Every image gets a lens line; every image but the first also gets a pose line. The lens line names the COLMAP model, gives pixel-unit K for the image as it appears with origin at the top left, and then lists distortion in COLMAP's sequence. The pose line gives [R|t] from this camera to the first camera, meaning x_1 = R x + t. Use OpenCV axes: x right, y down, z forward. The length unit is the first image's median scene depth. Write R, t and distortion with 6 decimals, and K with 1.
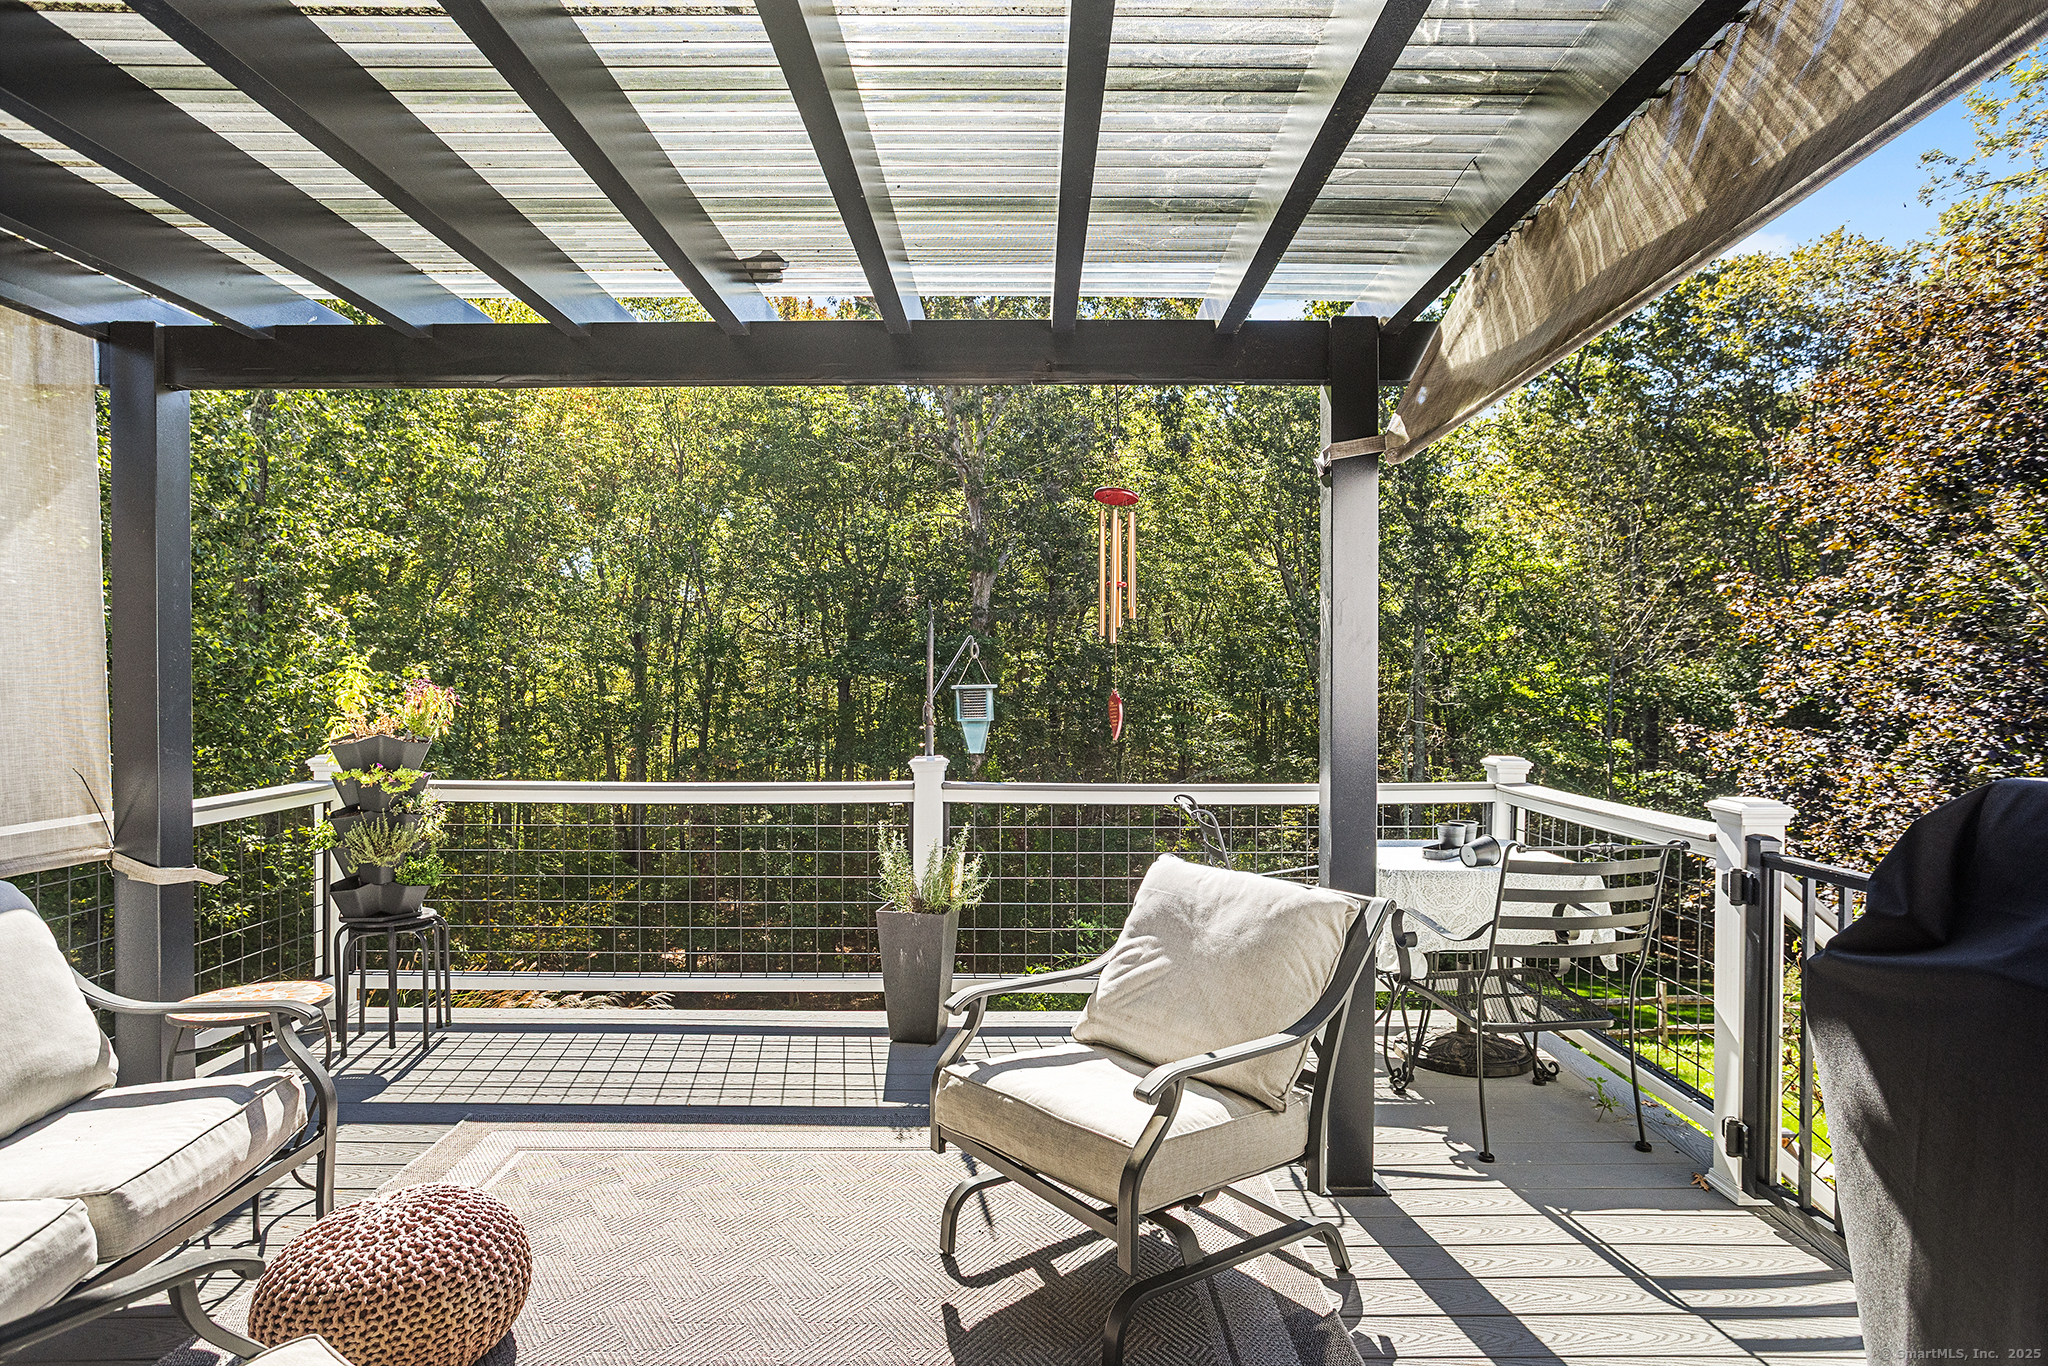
lens RADIAL K [[1195.2, 0, 1023.0], [0, 1195.2, 684.6], [0, 0, 1]] dist [0.000159, 0.000000]
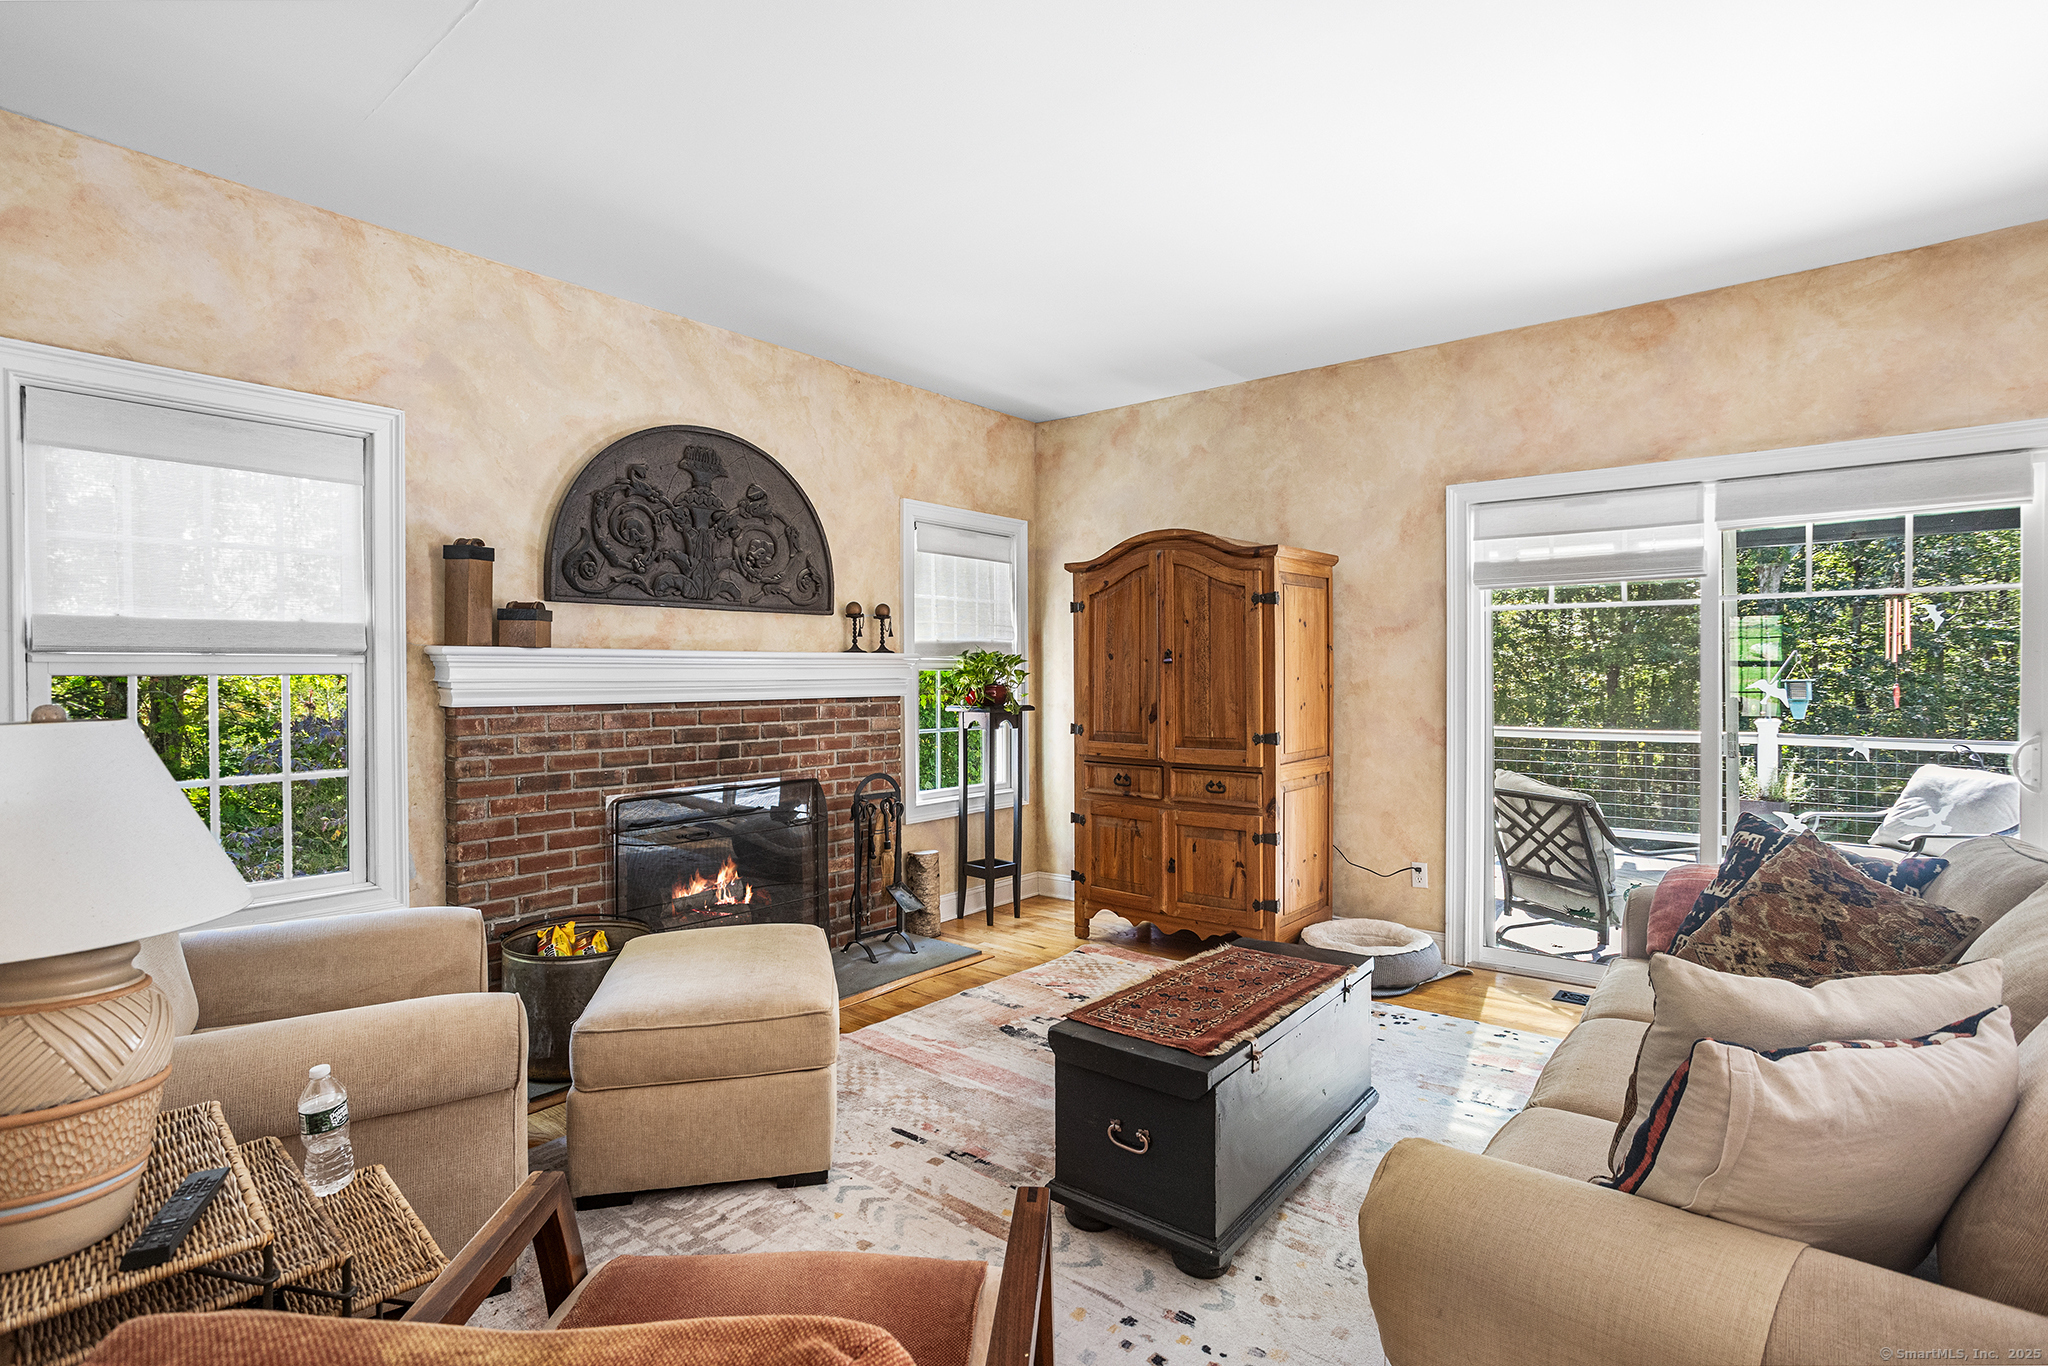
lens RADIAL K [[996.4, 0, 1018.3], [0, 996.4, 678.1], [0, 0, 1]] dist [-0.014772, 0.011005]
pose [[0.777915, -0.000142, -0.628370, -0.019690], [0.004182, 0.999979, 0.004953, -0.014342], [0.628356, -0.006481, 0.777899, -0.913071]]
